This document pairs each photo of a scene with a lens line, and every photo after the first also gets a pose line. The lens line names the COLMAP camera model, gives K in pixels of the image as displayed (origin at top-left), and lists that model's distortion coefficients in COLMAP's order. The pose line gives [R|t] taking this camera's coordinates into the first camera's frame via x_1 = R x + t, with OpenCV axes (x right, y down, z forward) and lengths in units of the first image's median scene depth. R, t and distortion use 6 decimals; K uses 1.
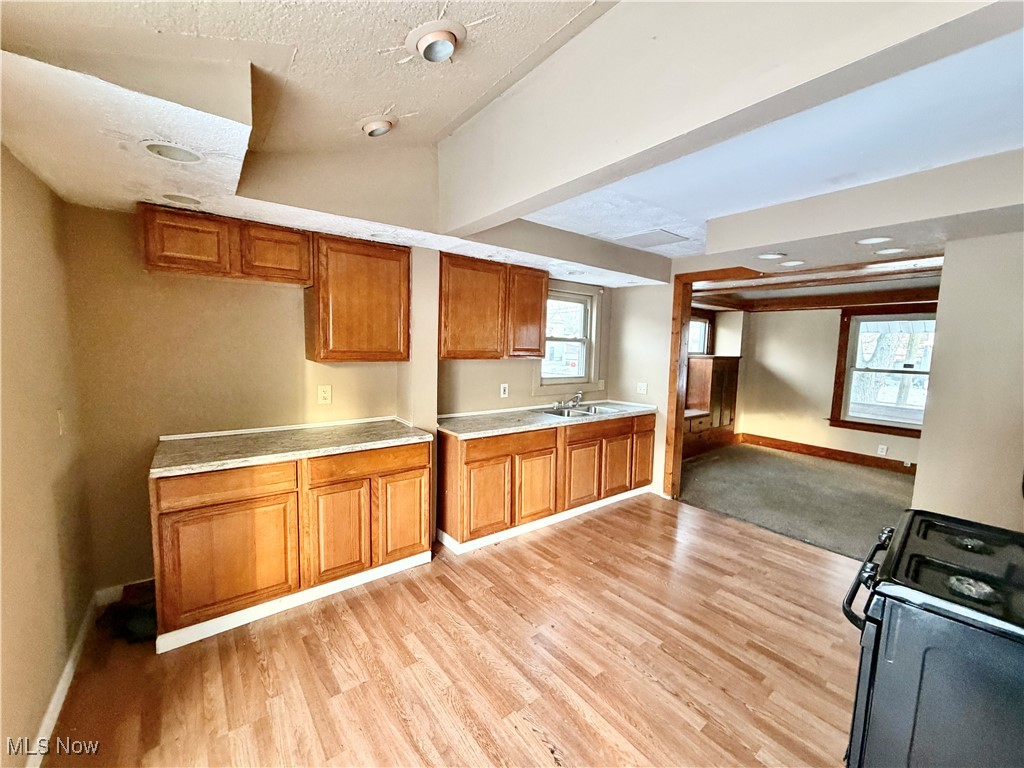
lens RADIAL K [[411.2, 0, 515.4], [0, 411.2, 384.1], [0, 0, 1]] dist [0.003266, -0.001165]
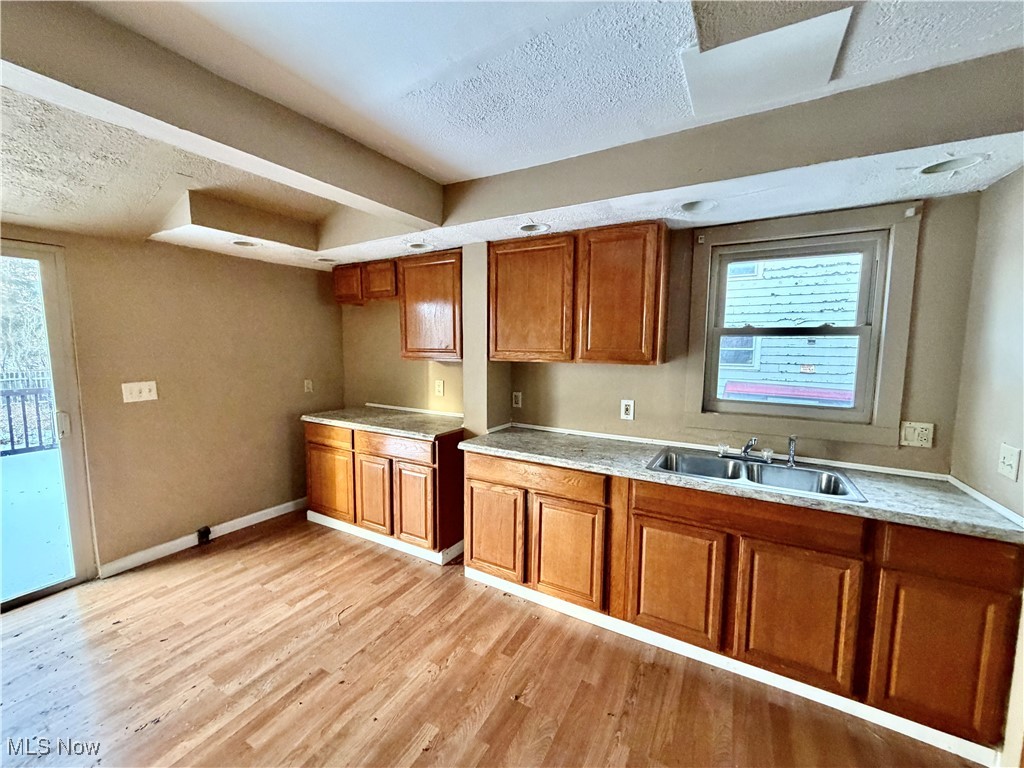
lens RADIAL K [[411.2, 0, 508.8], [0, 411.2, 384.4], [0, 0, 1]] dist [0.003266, -0.001165]
pose [[0.370598, 0.070696, -0.926099, 0.533295], [-0.082810, 0.995643, 0.042867, -0.039244], [0.925095, 0.060804, 0.374837, 0.548327]]
